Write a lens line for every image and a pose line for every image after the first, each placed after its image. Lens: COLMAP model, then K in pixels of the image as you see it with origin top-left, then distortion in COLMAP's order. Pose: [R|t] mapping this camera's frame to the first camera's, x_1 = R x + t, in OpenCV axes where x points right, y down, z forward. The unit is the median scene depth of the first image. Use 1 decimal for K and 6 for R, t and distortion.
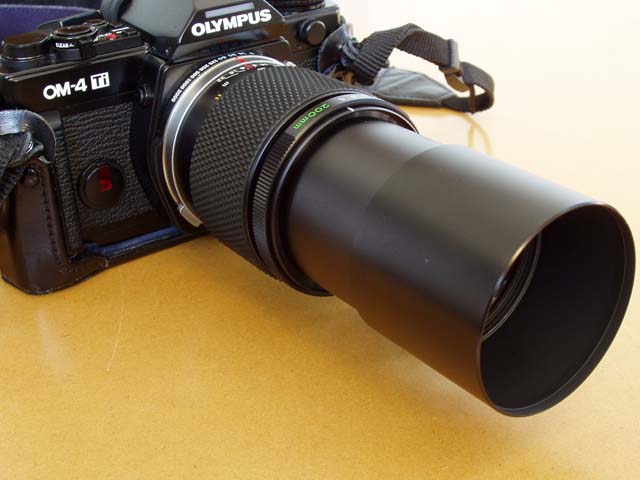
lens RADIAL K [[1009.1, 0, 320.0], [0, 1009.1, 240.0], [0, 0, 1]] dist [-0.058547, -0.054416]
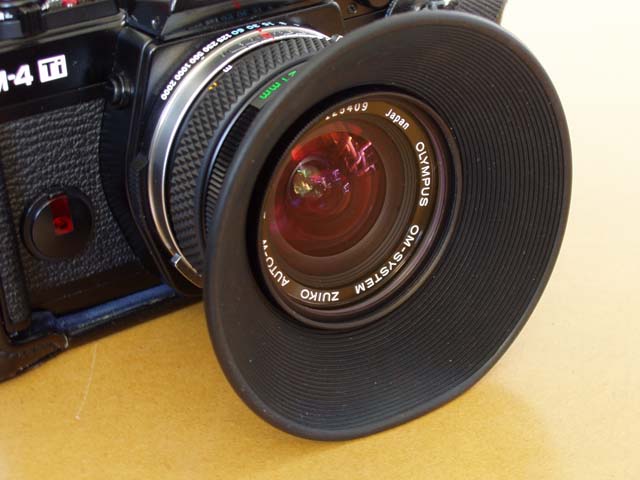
lens RADIAL K [[1373.4, 0, 320.0], [0, 1373.4, 240.0], [0, 0, 1]] dist [-0.018309, -0.268896]
pose [[0.998790, -0.005817, -0.048840, -0.000611], [0.005344, 0.999938, -0.009793, -0.035913], [0.048894, 0.009520, 0.998759, 0.110381]]
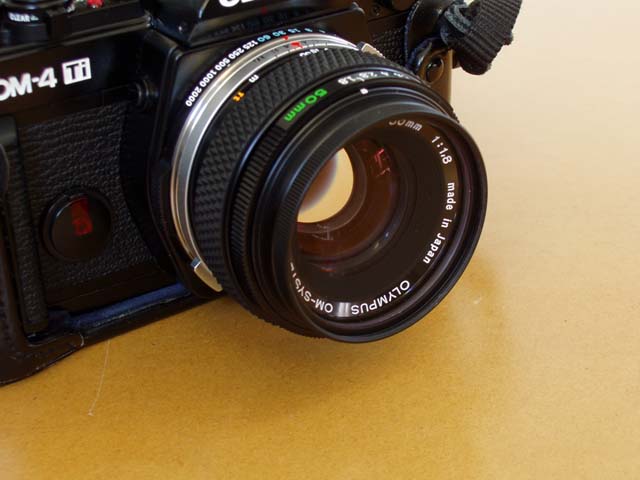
lens RADIAL K [[1373.4, 0, 320.0], [0, 1373.4, 240.0], [0, 0, 1]] dist [-0.018309, -0.268896]
pose [[0.999418, 0.023071, -0.025140, -0.035635], [-0.022049, 0.998948, 0.040214, -0.087158], [0.026041, -0.039637, 0.998875, 0.108068]]
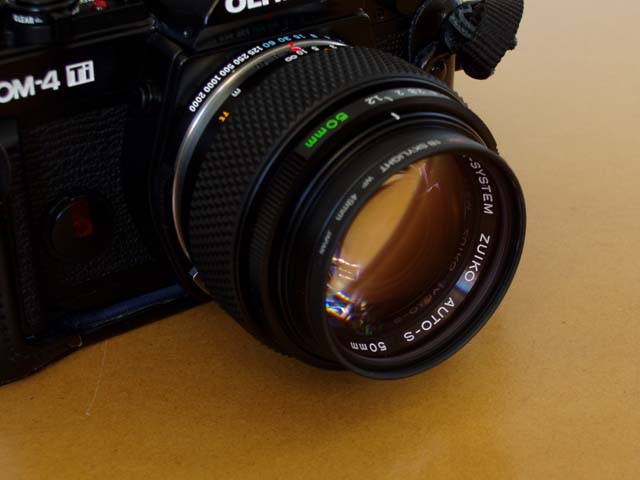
lens RADIAL K [[1373.4, 0, 320.0], [0, 1373.4, 240.0], [0, 0, 1]] dist [-0.018309, -0.268896]
pose [[0.998949, 0.044084, -0.012516, -0.047916], [-0.043114, 0.996661, 0.069346, -0.118235], [0.015532, -0.068733, 0.997514, 0.110382]]
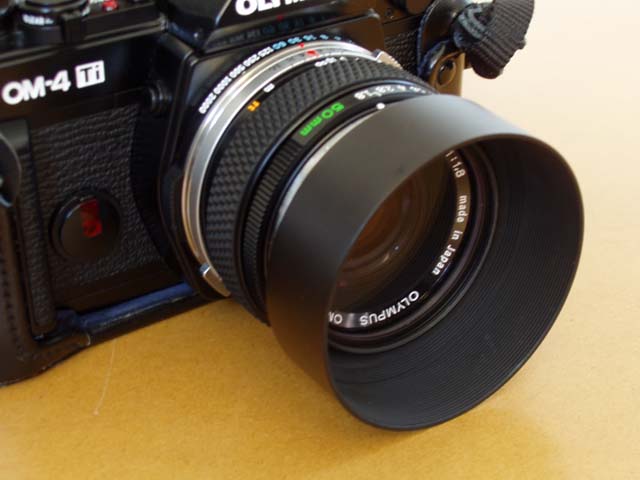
lens RADIAL K [[1373.4, 0, 320.0], [0, 1373.4, 240.0], [0, 0, 1]] dist [-0.018309, -0.268896]
pose [[0.998741, 0.049295, -0.009294, -0.057008], [-0.048335, 0.995241, 0.084607, -0.132675], [0.013421, -0.084052, 0.996371, 0.111189]]
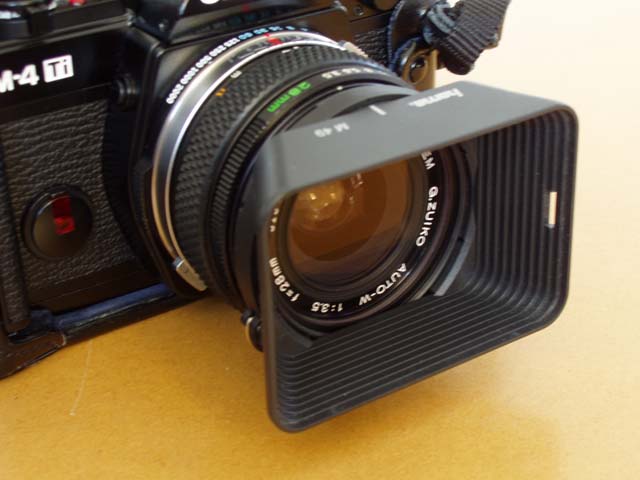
lens RADIAL K [[1373.4, 0, 320.0], [0, 1373.4, 240.0], [0, 0, 1]] dist [-0.018309, -0.268896]
pose [[0.999484, 0.021758, -0.023617, -0.025227], [-0.021156, 0.999453, 0.025429, -0.072613], [0.024158, -0.024917, 0.999398, 0.109966]]
